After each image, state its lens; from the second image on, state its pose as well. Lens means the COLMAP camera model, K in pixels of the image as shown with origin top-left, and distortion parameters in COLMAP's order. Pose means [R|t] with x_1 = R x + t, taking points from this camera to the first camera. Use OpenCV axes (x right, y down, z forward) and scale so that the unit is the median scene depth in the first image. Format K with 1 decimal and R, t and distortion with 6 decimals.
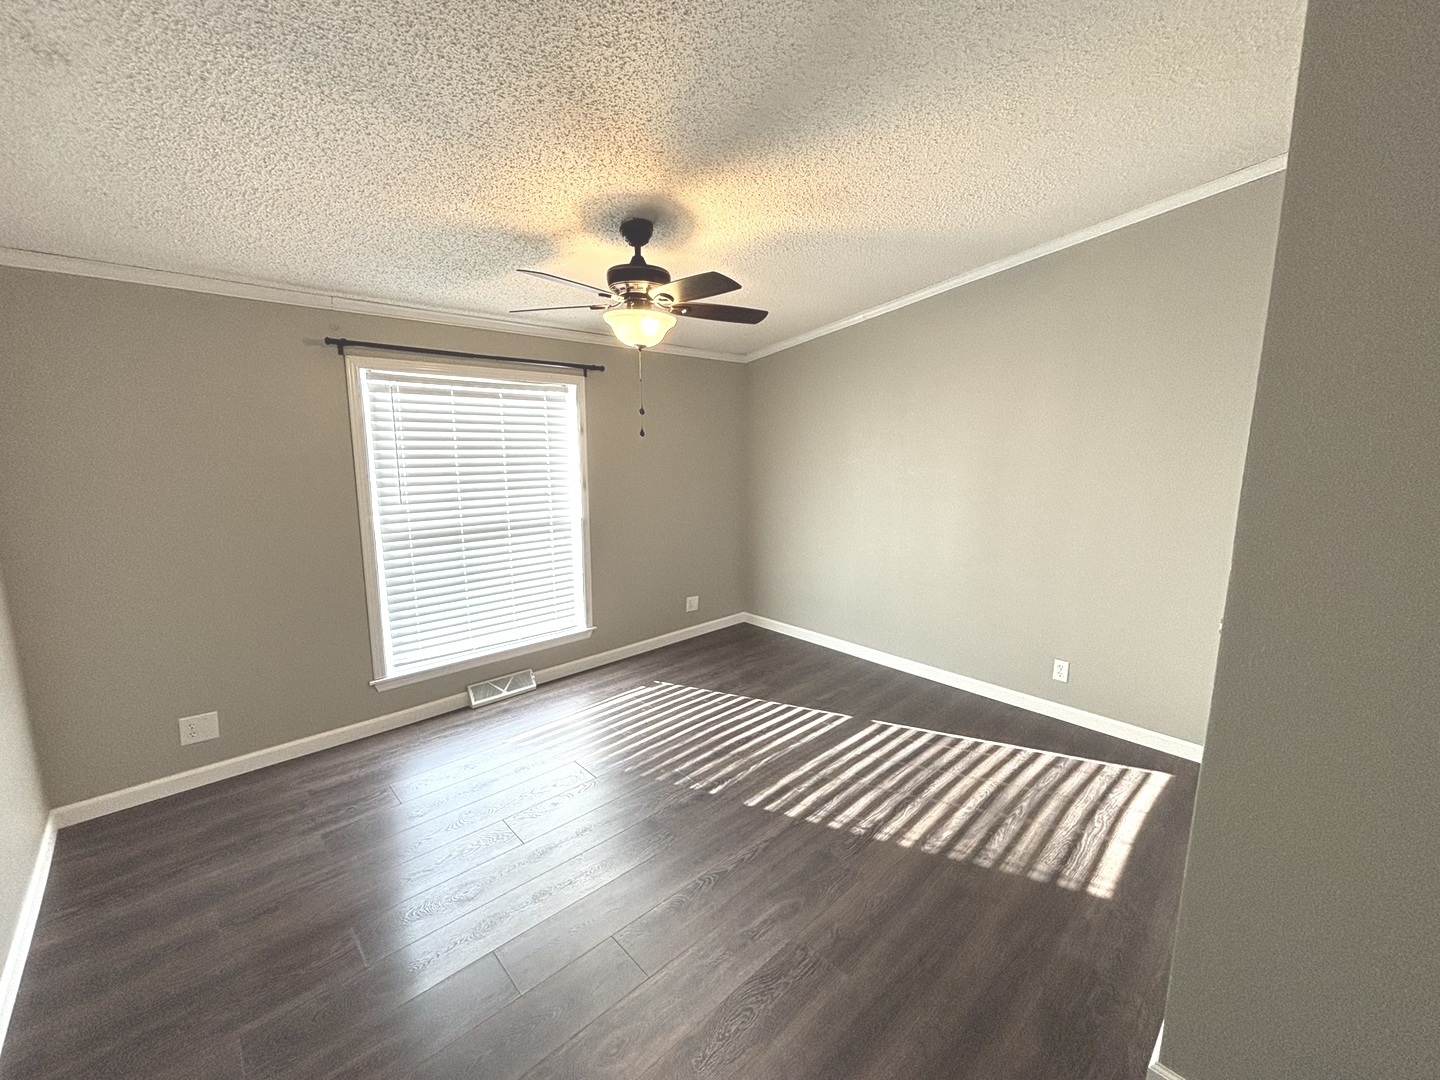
lens RADIAL K [[583.9, 0, 731.4], [0, 583.9, 524.7], [0, 0, 1]] dist [0.001700, 0.000316]
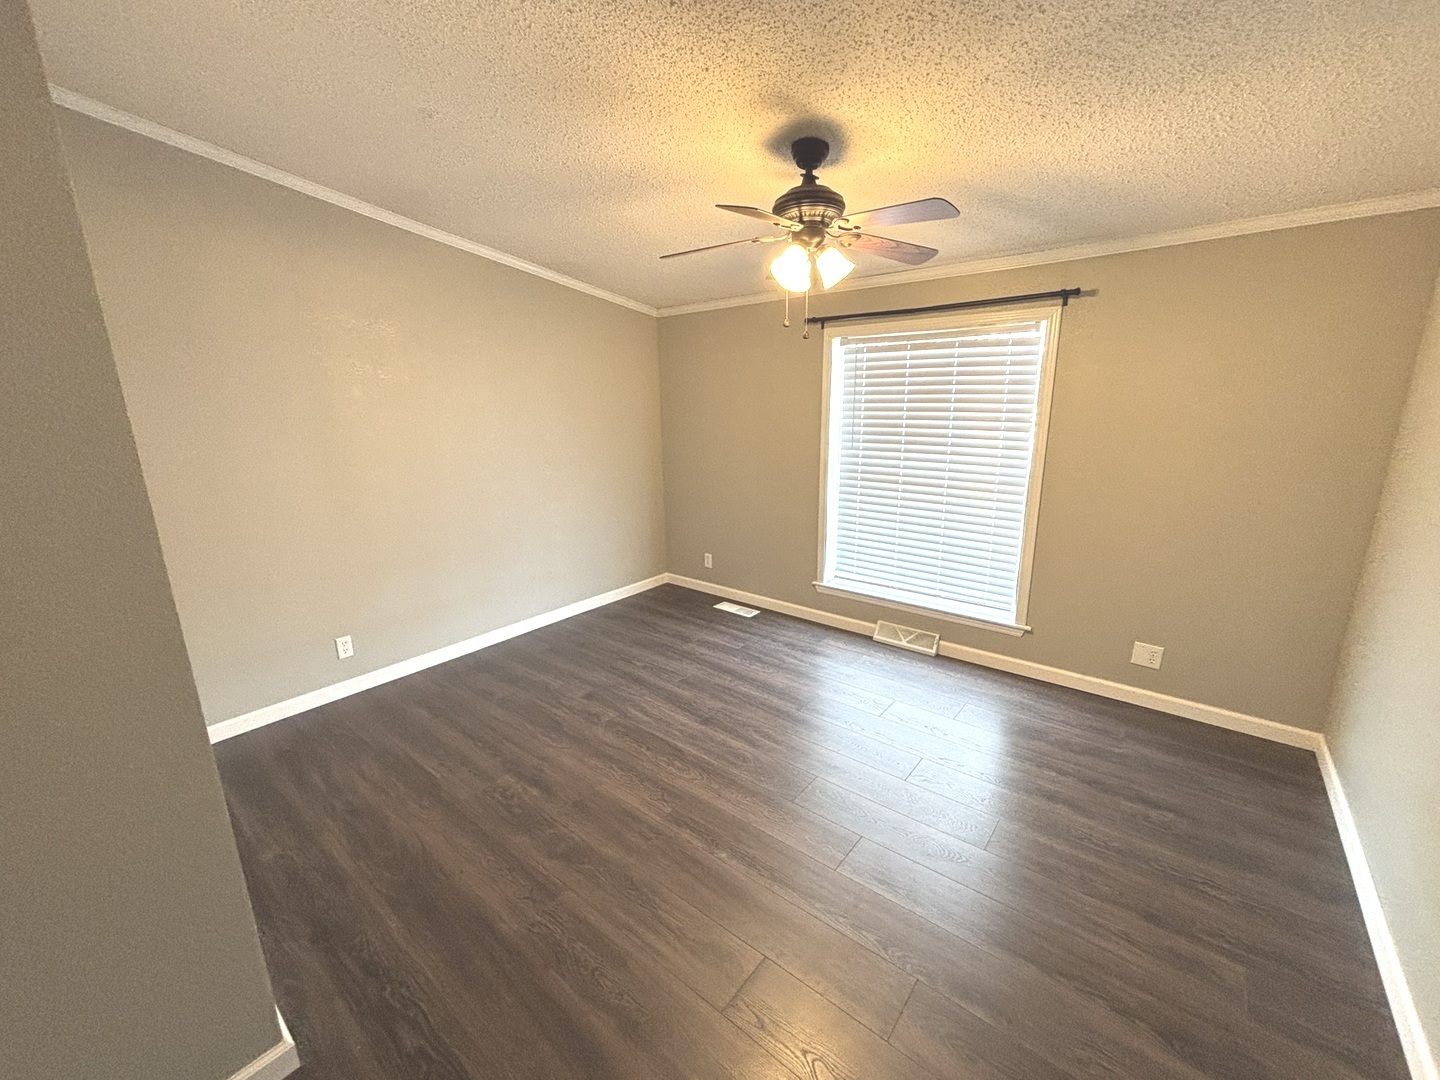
lens RADIAL K [[583.9, 0, 731.4], [0, 583.9, 524.7], [0, 0, 1]] dist [0.001700, 0.000316]
pose [[0.125825, 0.205396, -0.970557, 0.603778], [-0.130242, 0.973284, 0.189089, -0.079587], [0.983466, 0.102616, 0.149215, 0.601773]]
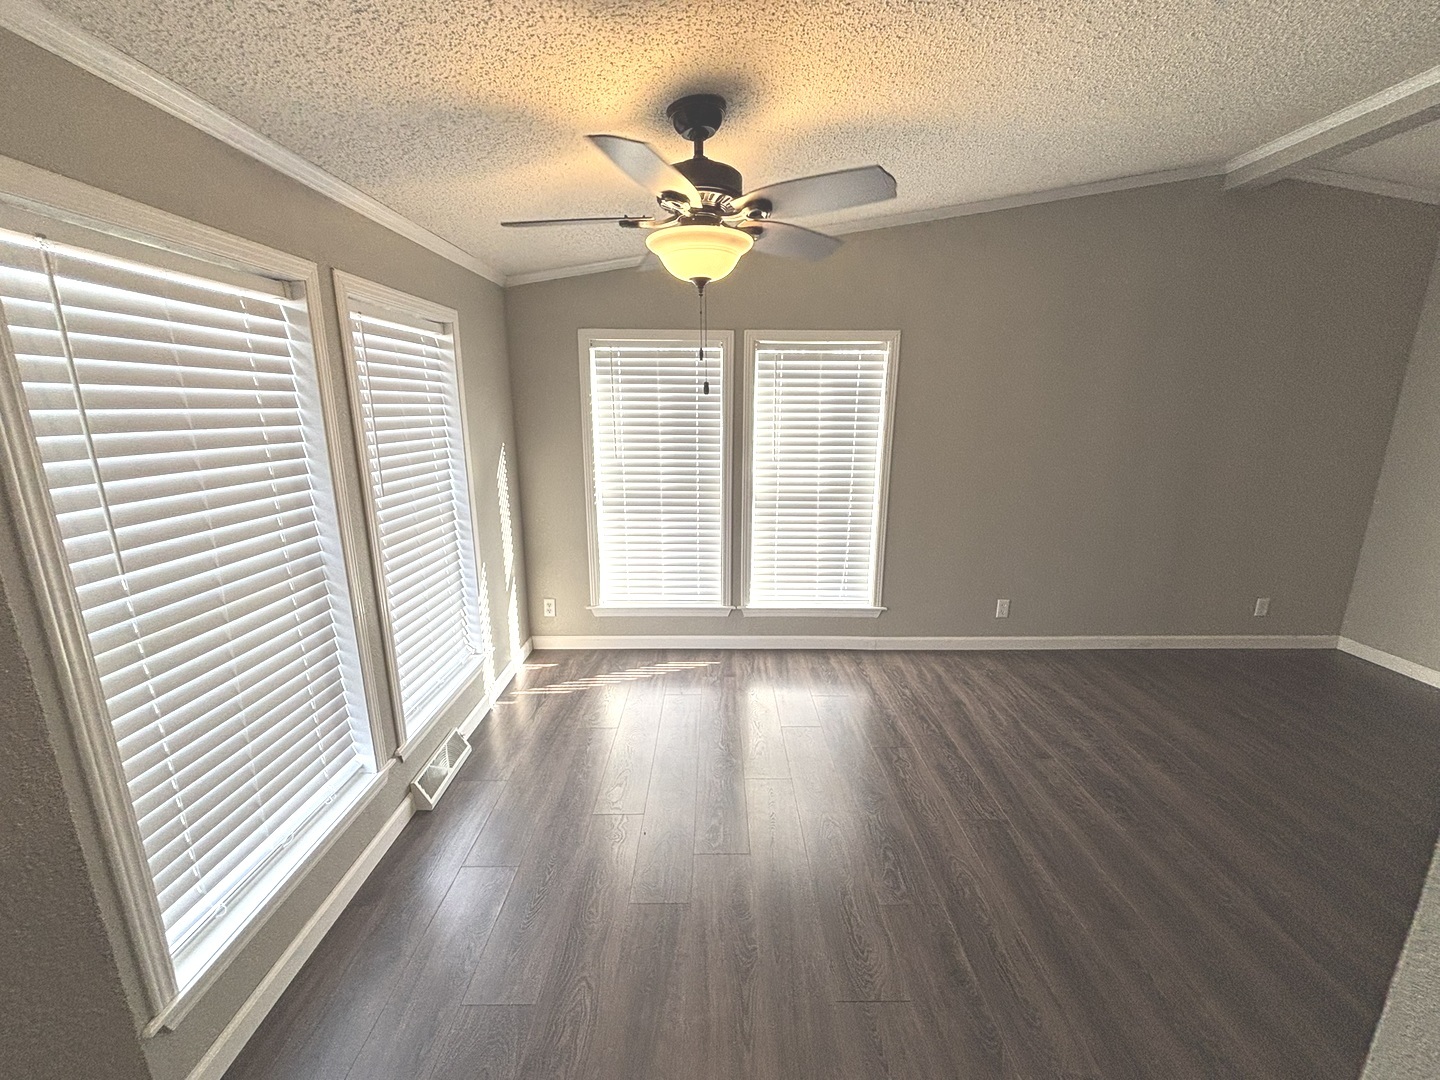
lens RADIAL K [[567.3, 0, 715.7], [0, 567.3, 524.6], [0, 0, 1]] dist [-0.000168, -0.000080]
pose [[0.725378, 0.144500, -0.673014, 0.203472], [-0.101325, 0.989482, 0.103238, -0.025687], [0.680853, -0.006694, 0.732390, 0.214610]]
